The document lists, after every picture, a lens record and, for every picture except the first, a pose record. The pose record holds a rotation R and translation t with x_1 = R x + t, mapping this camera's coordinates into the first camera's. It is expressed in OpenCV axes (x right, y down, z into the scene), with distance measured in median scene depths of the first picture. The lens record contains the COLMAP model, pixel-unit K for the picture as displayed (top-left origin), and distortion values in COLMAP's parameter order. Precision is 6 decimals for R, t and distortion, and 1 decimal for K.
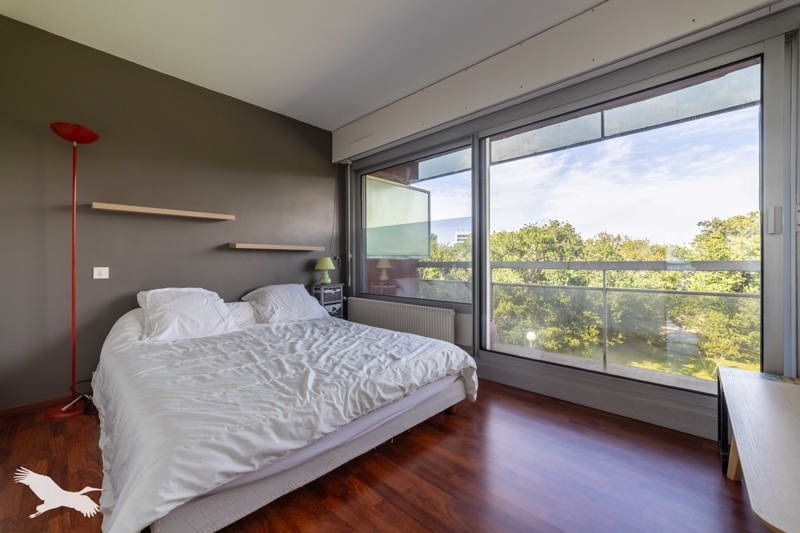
lens RADIAL K [[313.3, 0, 401.7], [0, 313.3, 264.7], [0, 0, 1]] dist [0.001763, 0.000211]
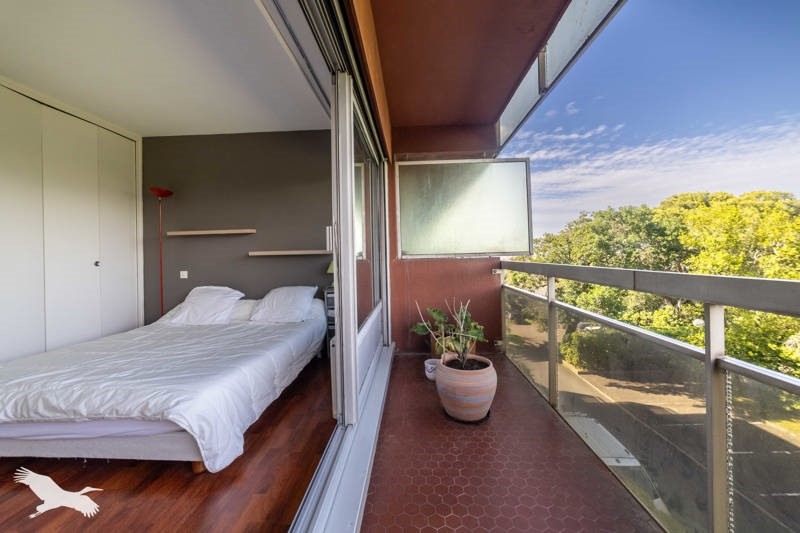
lens RADIAL K [[313.3, 0, 403.9], [0, 313.3, 258.4], [0, 0, 1]] dist [0.001763, 0.000211]
pose [[0.674963, -0.000974, -0.737851, 0.984846], [0.012647, 0.999867, 0.010249, -0.059692], [0.737743, -0.016249, 0.674886, 0.756907]]
